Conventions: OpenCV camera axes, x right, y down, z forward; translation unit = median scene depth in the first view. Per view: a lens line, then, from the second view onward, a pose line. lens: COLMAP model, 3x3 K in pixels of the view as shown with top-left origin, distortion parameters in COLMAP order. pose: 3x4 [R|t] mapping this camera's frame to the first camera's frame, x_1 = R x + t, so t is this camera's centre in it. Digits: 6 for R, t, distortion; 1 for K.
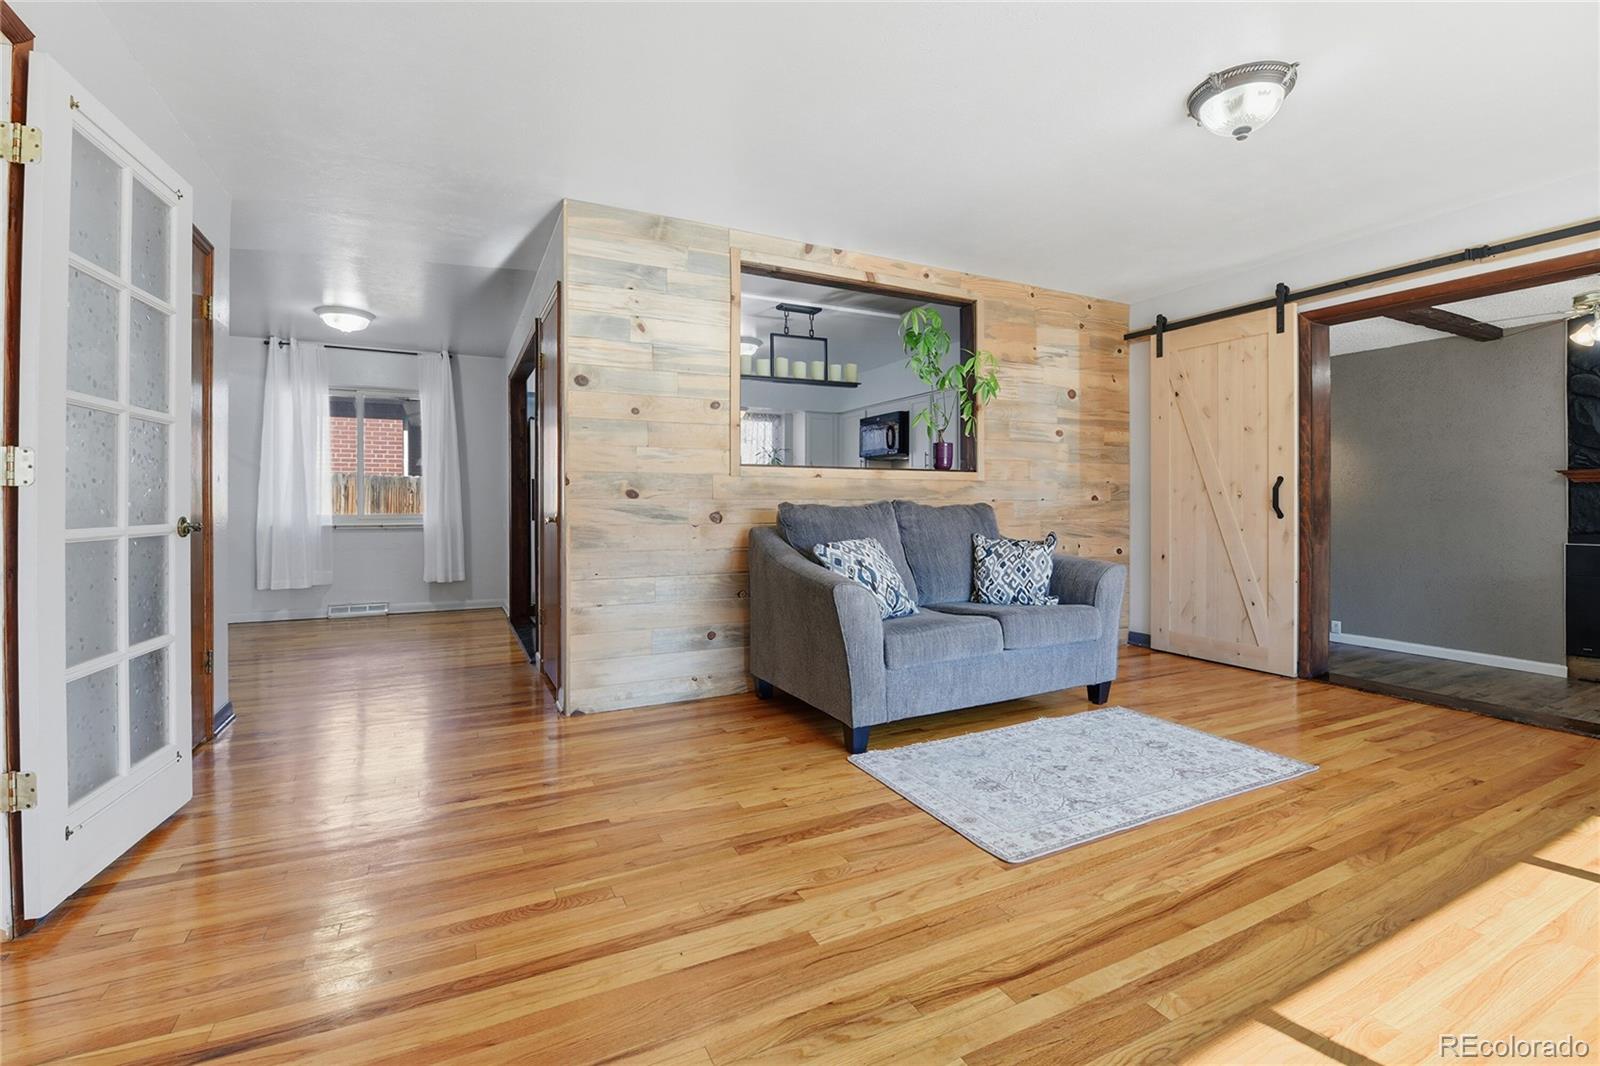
lens RADIAL K [[702.5, 0, 801.9], [0, 702.5, 517.1], [0, 0, 1]] dist [-0.002088, -0.010598]
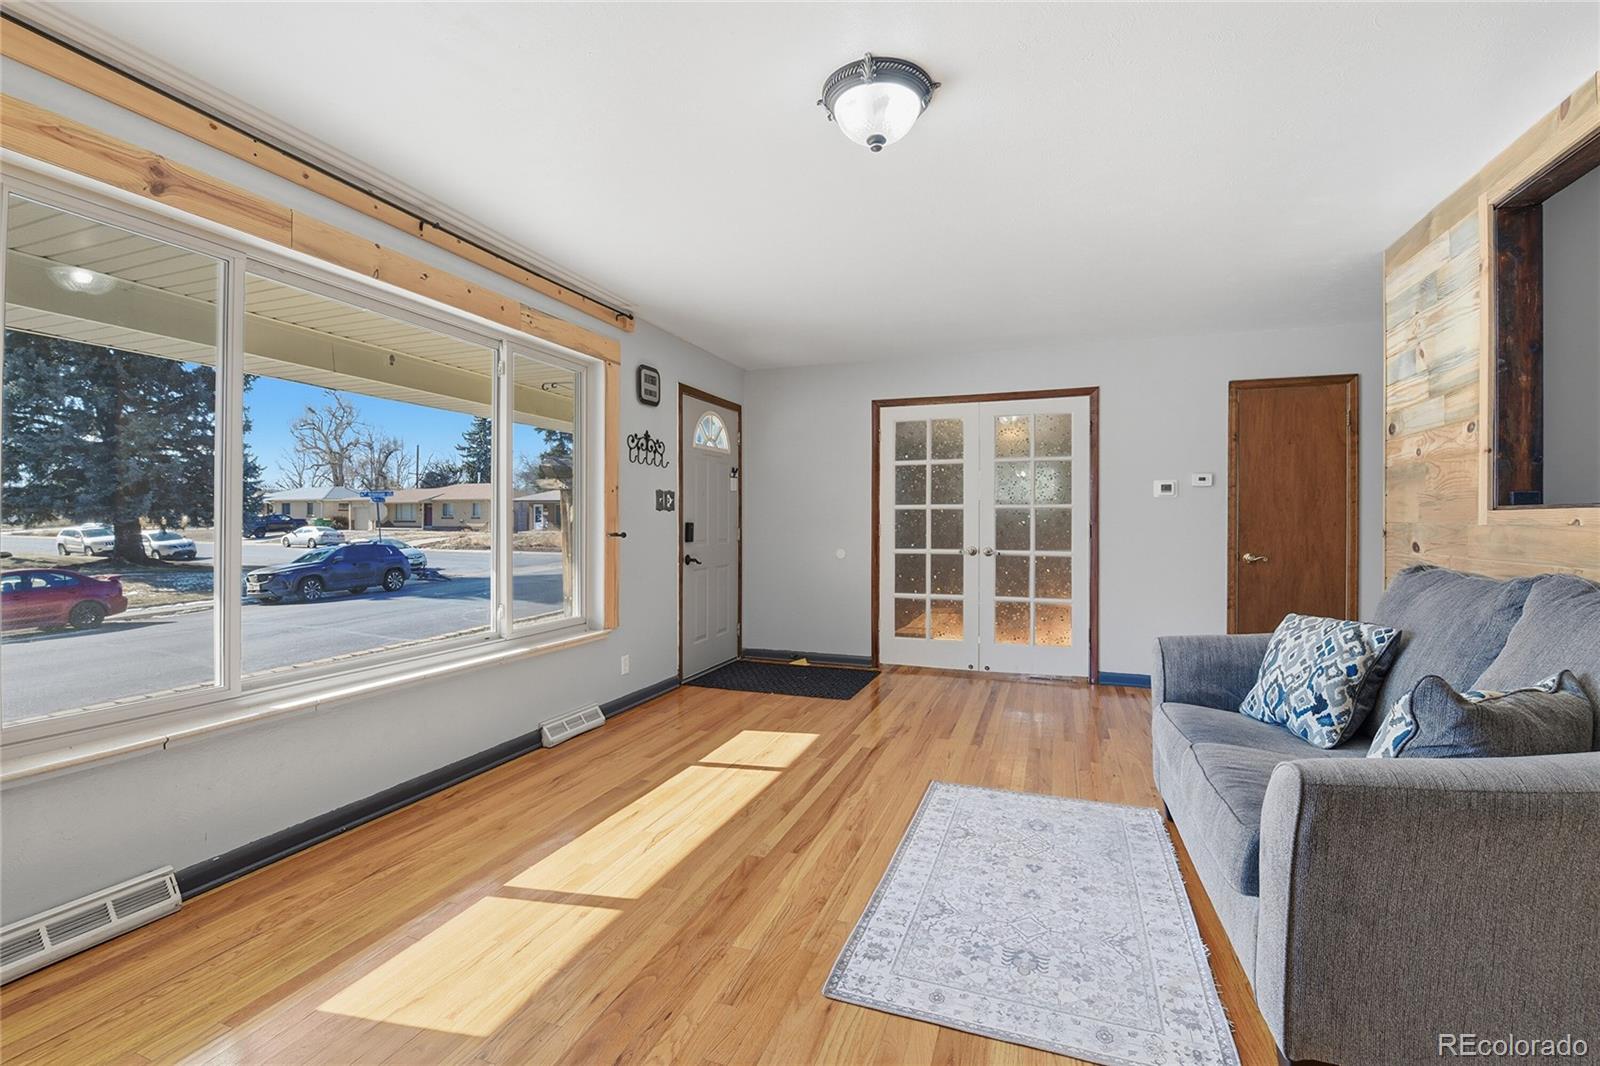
lens RADIAL K [[702.5, 0, 801.9], [0, 702.5, 517.1], [0, 0, 1]] dist [-0.002088, -0.010598]
pose [[-0.725844, -0.006123, -0.687832, 1.332715], [-0.015558, 0.999851, 0.007517, -0.094134], [0.687684, 0.016158, -0.725831, 1.607282]]
